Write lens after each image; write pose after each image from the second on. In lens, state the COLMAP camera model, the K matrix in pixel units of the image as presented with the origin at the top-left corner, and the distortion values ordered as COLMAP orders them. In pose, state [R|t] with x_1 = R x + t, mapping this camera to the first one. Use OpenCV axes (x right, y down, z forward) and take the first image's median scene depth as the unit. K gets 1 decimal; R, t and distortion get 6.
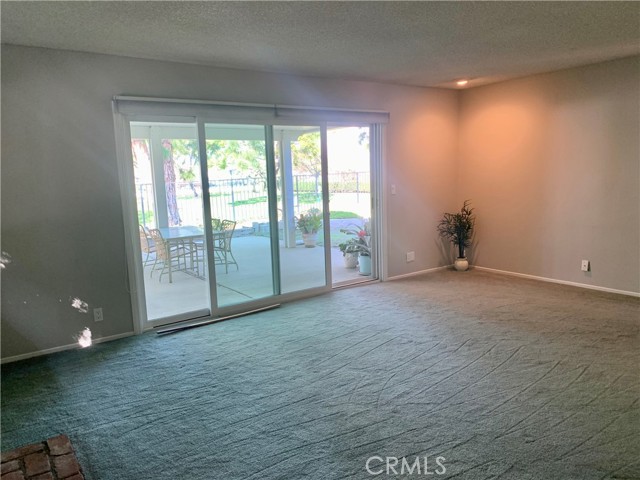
lens RADIAL K [[487.3, 0, 327.5], [0, 487.3, 240.3], [0, 0, 1]] dist [0.108555, -0.165009]
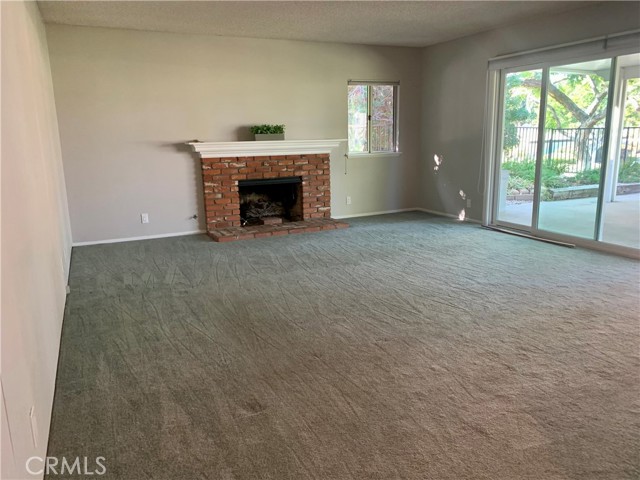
lens RADIAL K [[487.3, 0, 327.5], [0, 487.3, 240.3], [0, 0, 1]] dist [0.108555, -0.165009]
pose [[-0.187453, 0.242381, -0.951900, 1.163740], [-0.123123, 0.955637, 0.267579, -0.104915], [0.974527, 0.167359, -0.149294, 0.810727]]
